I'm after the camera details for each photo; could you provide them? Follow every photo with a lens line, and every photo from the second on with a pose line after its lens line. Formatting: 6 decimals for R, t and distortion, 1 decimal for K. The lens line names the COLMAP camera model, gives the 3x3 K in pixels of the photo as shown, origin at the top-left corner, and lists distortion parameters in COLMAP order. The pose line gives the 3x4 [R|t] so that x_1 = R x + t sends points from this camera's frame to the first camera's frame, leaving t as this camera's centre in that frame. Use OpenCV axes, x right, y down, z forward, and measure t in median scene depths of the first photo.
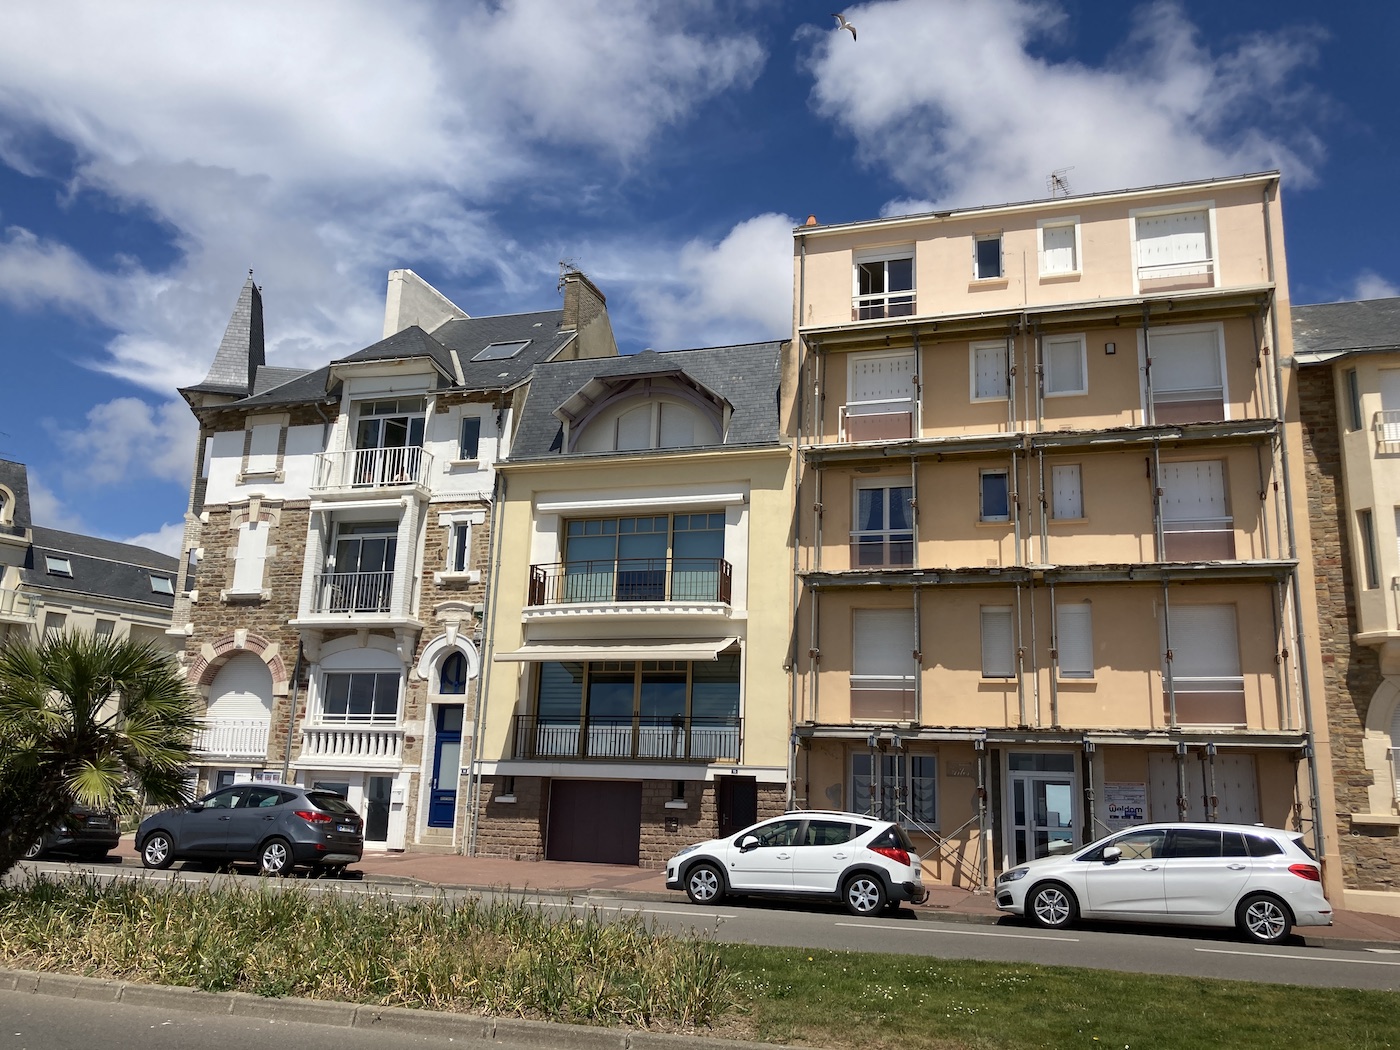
lens RADIAL K [[1146.4, 0, 680.6], [0, 1146.4, 527.3], [0, 0, 1]] dist [0.010651, -0.019918]
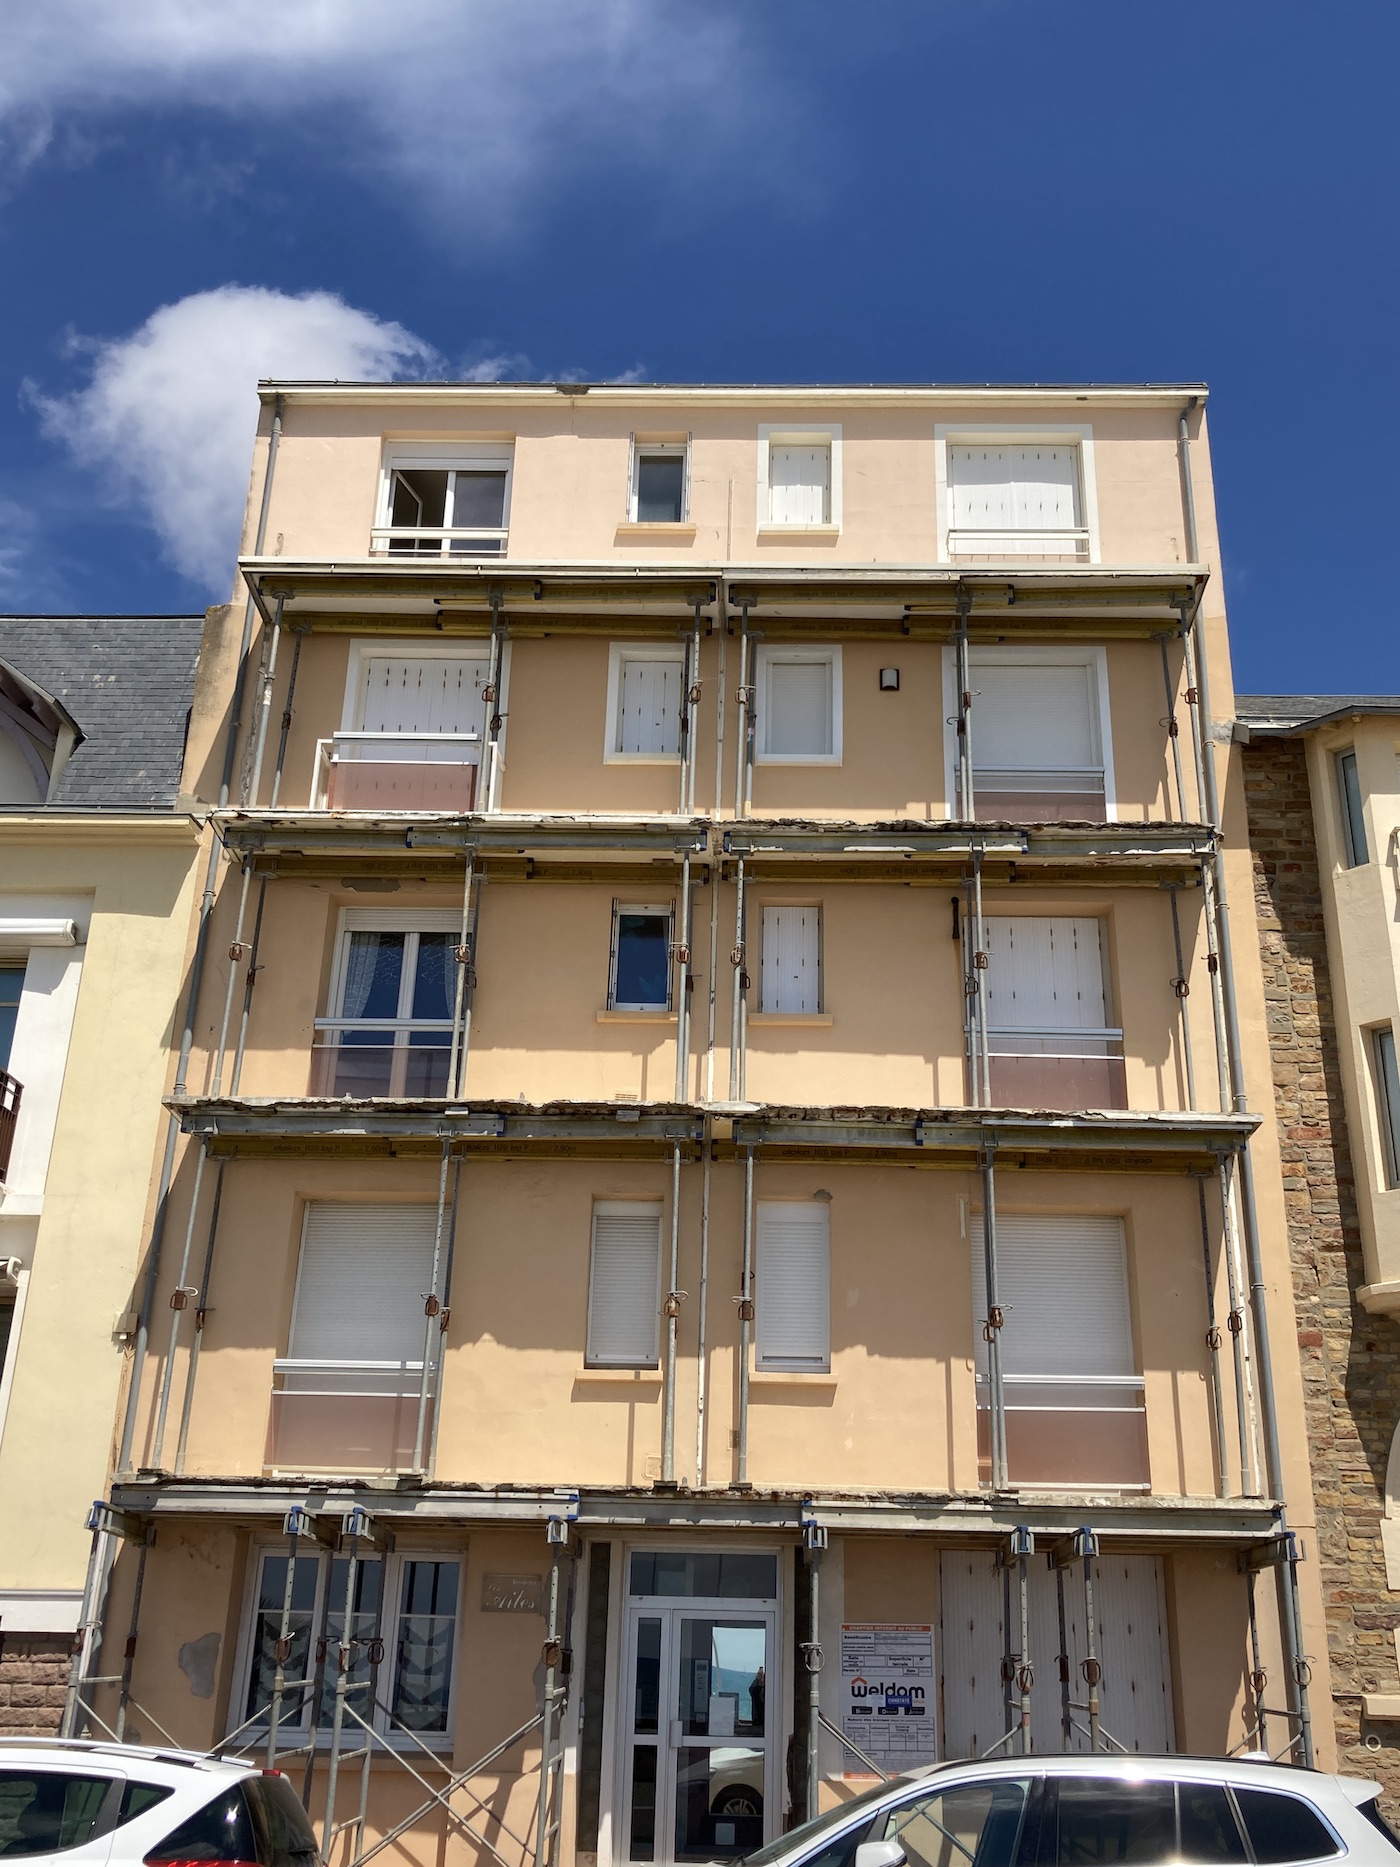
lens RADIAL K [[1771.3, 0, 712.8], [0, 1771.3, 926.7], [0, 0, 1]] dist [0.106757, -0.252763]
pose [[0.956703, 0.096042, 0.274765, 0.112842], [-0.055623, 0.986922, -0.151297, 0.068271], [-0.285703, 0.129463, 0.949533, 0.340930]]
